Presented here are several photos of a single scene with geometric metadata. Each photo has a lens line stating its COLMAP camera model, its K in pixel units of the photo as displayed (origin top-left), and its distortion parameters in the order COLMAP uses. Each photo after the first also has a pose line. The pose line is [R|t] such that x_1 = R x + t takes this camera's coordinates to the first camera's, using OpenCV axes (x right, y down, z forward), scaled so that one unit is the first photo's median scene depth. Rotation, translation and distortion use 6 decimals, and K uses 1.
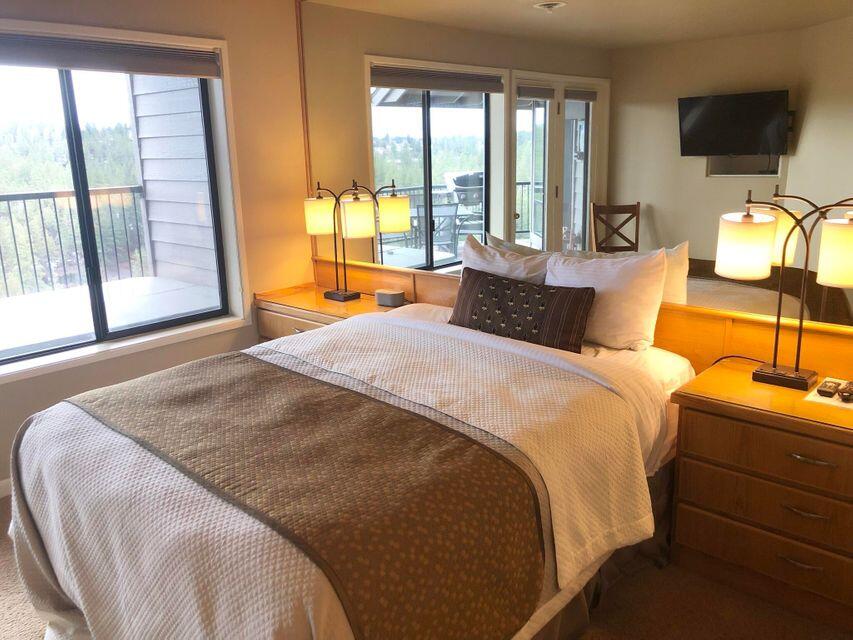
lens RADIAL K [[690.2, 0, 426.4], [0, 690.2, 318.9], [0, 0, 1]] dist [0.023854, -0.010798]
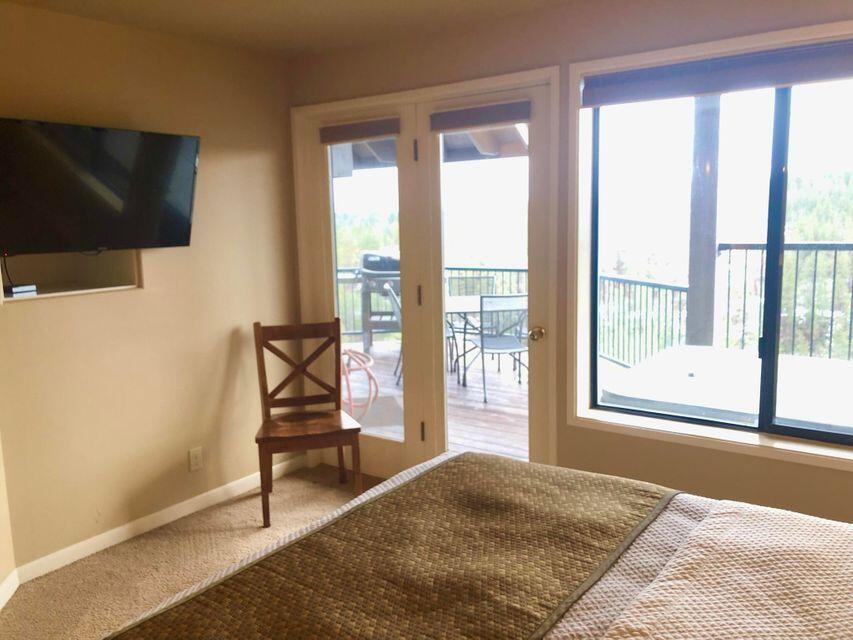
lens RADIAL K [[690.2, 0, 425.7], [0, 690.2, 319.5], [0, 0, 1]] dist [0.023854, -0.010798]
pose [[0.083367, 0.150990, -0.985014, 0.338790], [-0.212543, 0.968404, 0.130456, -0.153405], [0.973589, 0.198482, 0.112825, 0.728673]]
